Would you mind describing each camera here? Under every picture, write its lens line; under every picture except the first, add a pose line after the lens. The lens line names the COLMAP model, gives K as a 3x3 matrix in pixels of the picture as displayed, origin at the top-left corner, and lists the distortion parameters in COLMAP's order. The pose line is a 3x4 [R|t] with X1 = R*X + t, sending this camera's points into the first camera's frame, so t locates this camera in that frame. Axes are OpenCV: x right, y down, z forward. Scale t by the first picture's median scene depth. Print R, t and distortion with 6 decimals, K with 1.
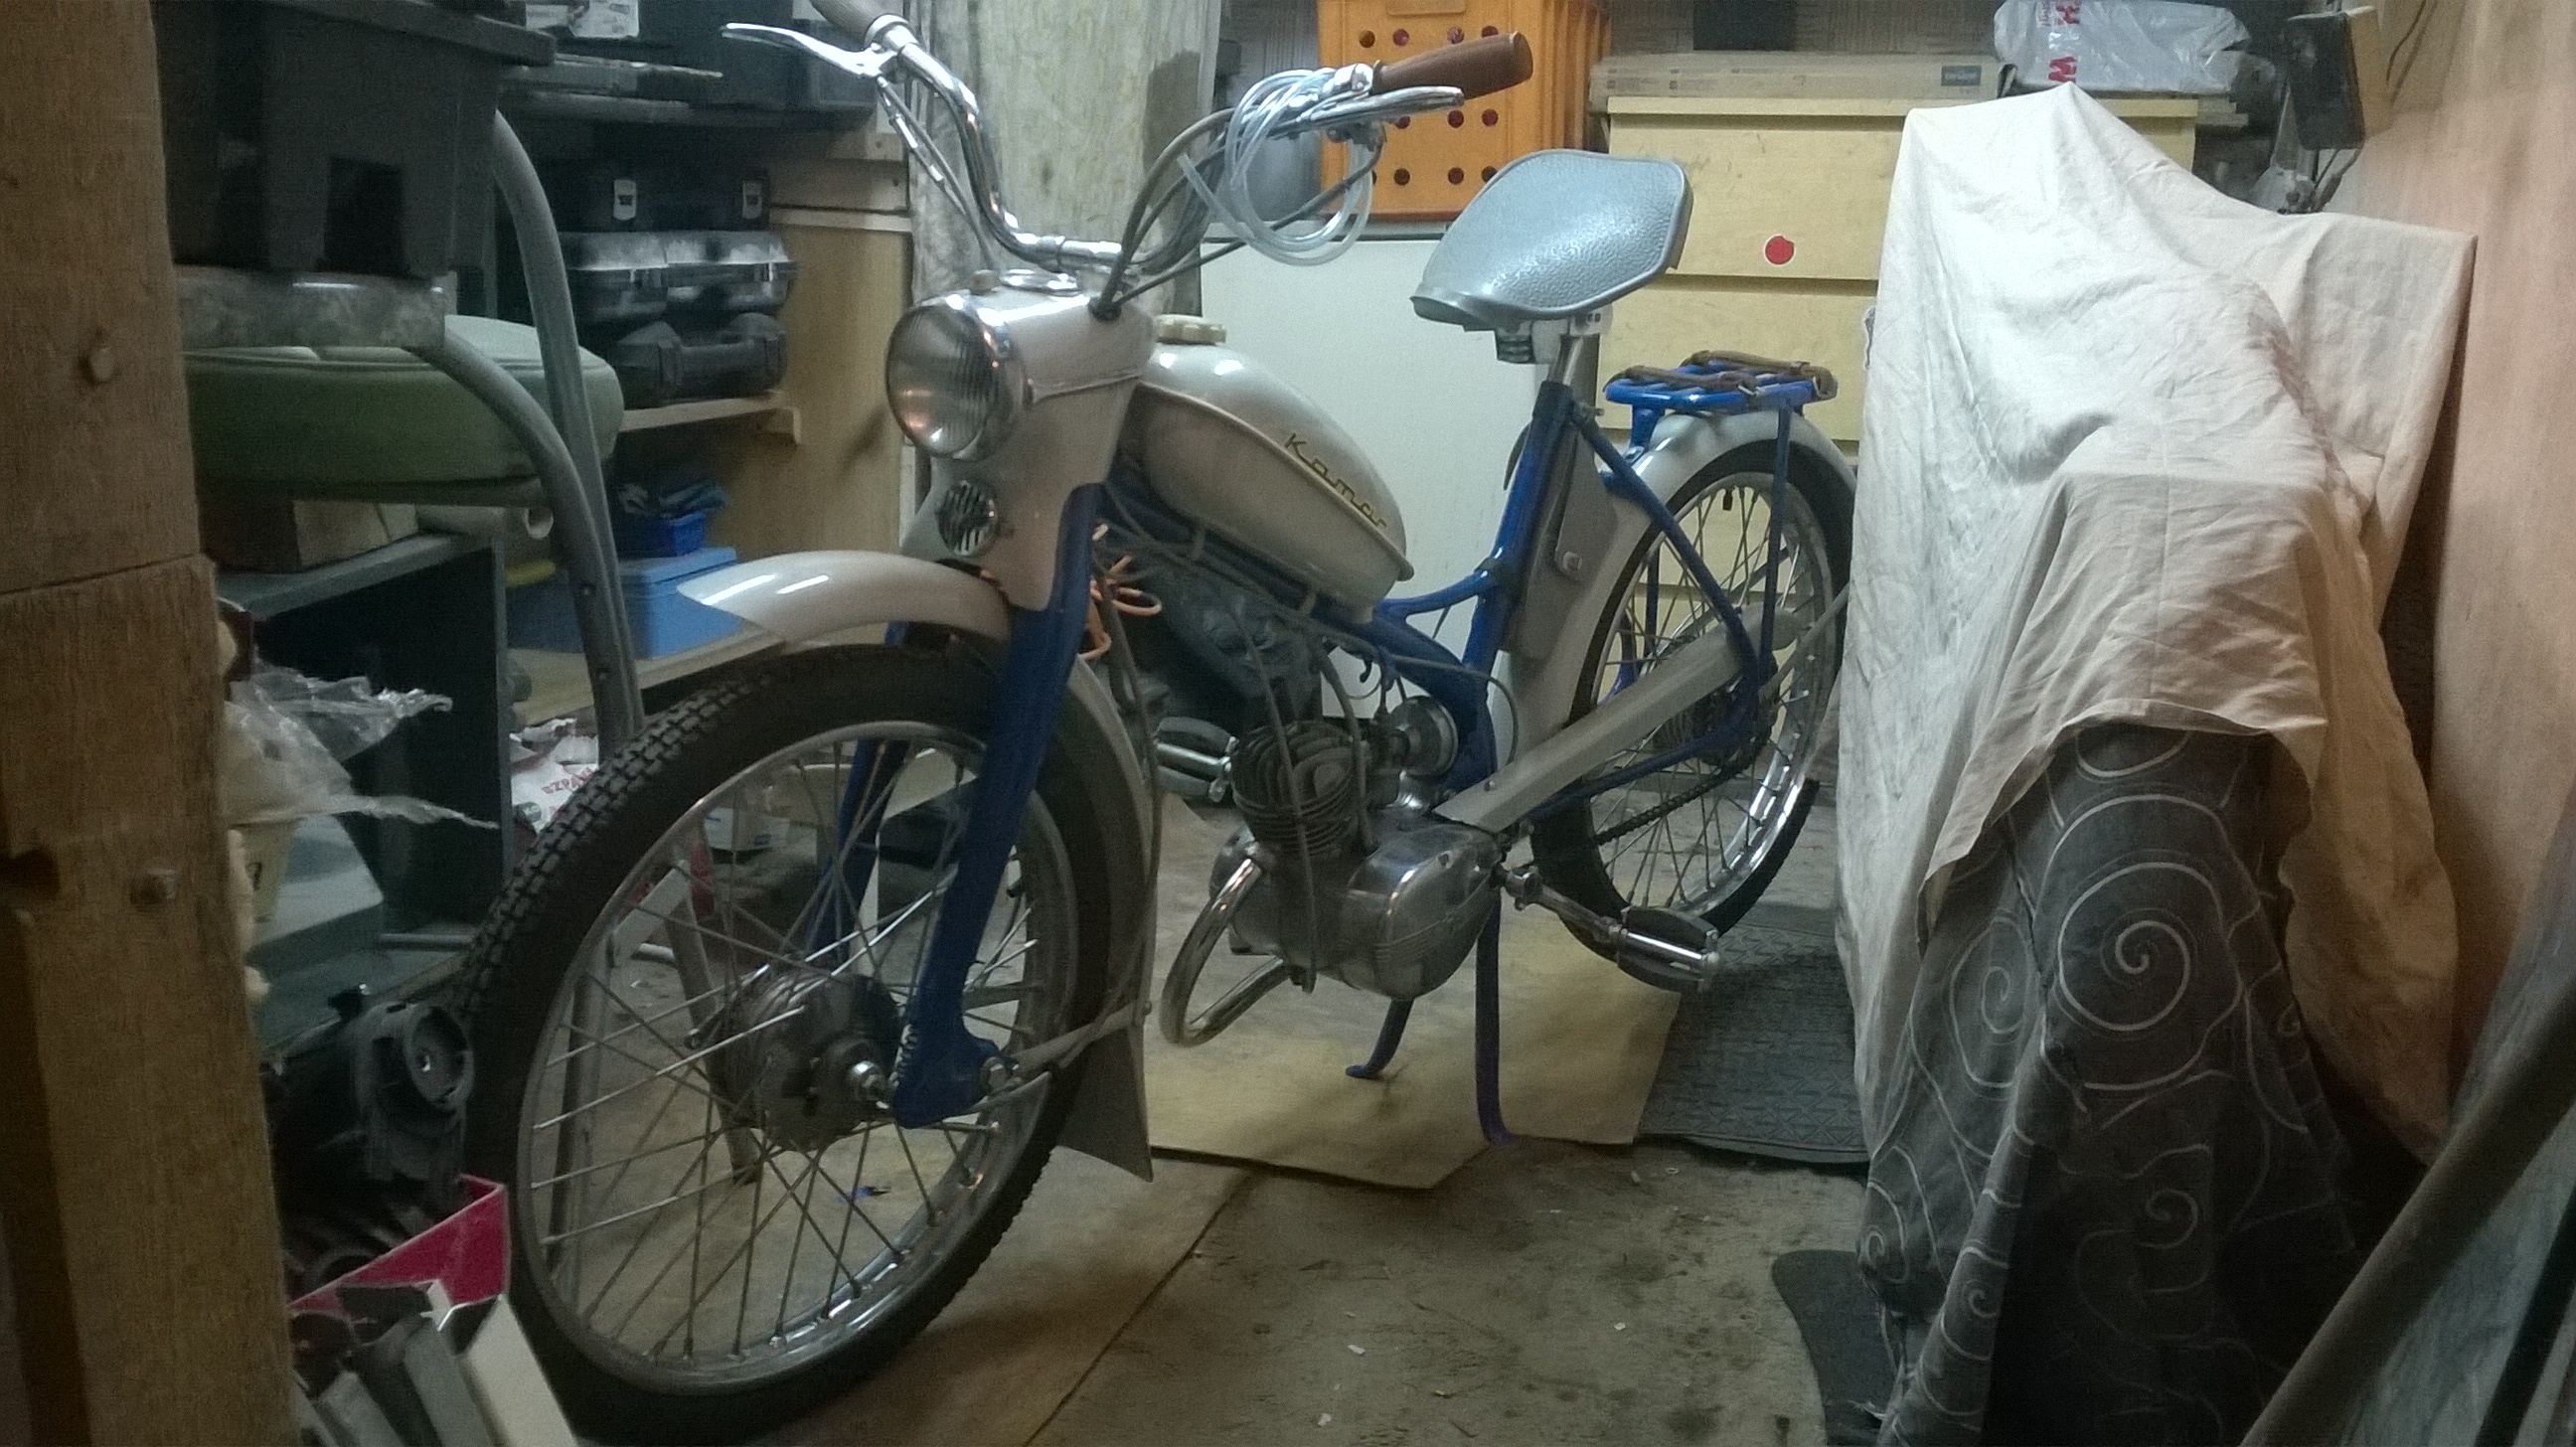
lens RADIAL K [[2118.6, 0, 1288.0], [0, 2118.6, 723.5], [0, 0, 1]] dist [0.008296, -0.000369]
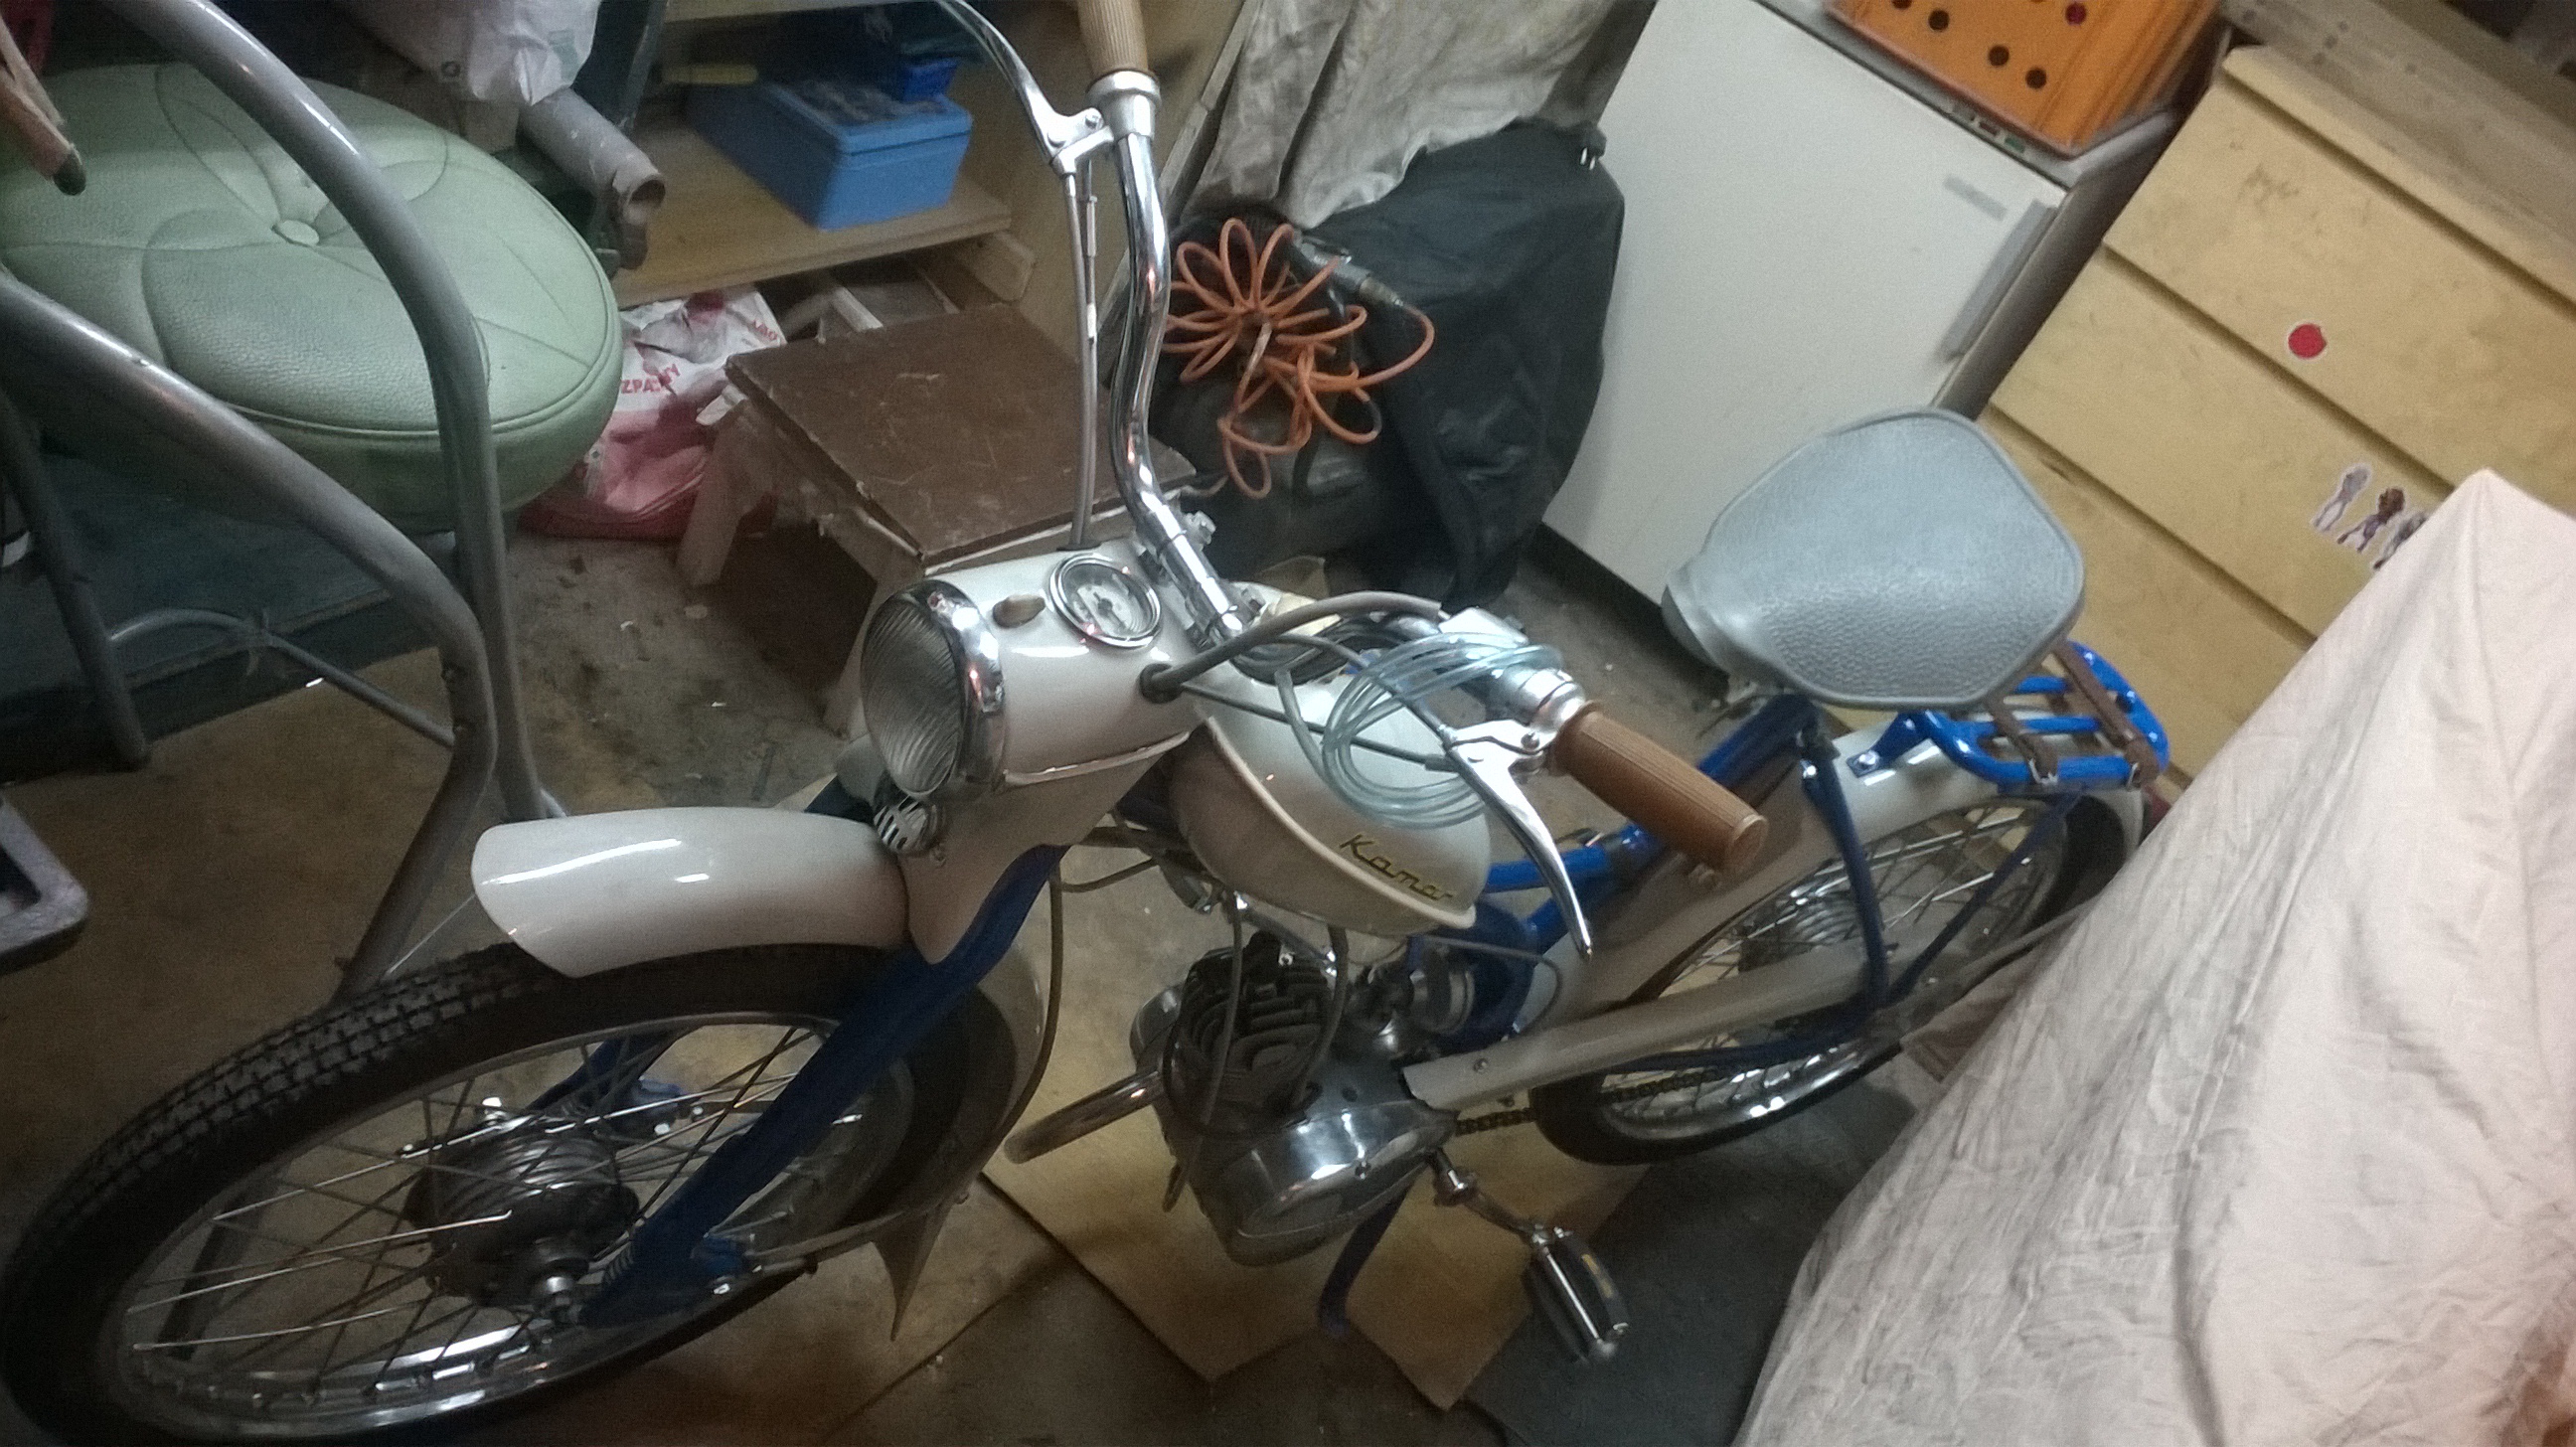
lens RADIAL K [[2118.6, 0, 1288.0], [0, 2118.6, 723.5], [0, 0, 1]] dist [0.008296, -0.000369]
pose [[0.877057, 0.479175, -0.034097, -0.010267], [-0.435908, 0.823671, 0.362698, -0.365027], [0.201880, -0.303244, 0.931283, 0.228437]]
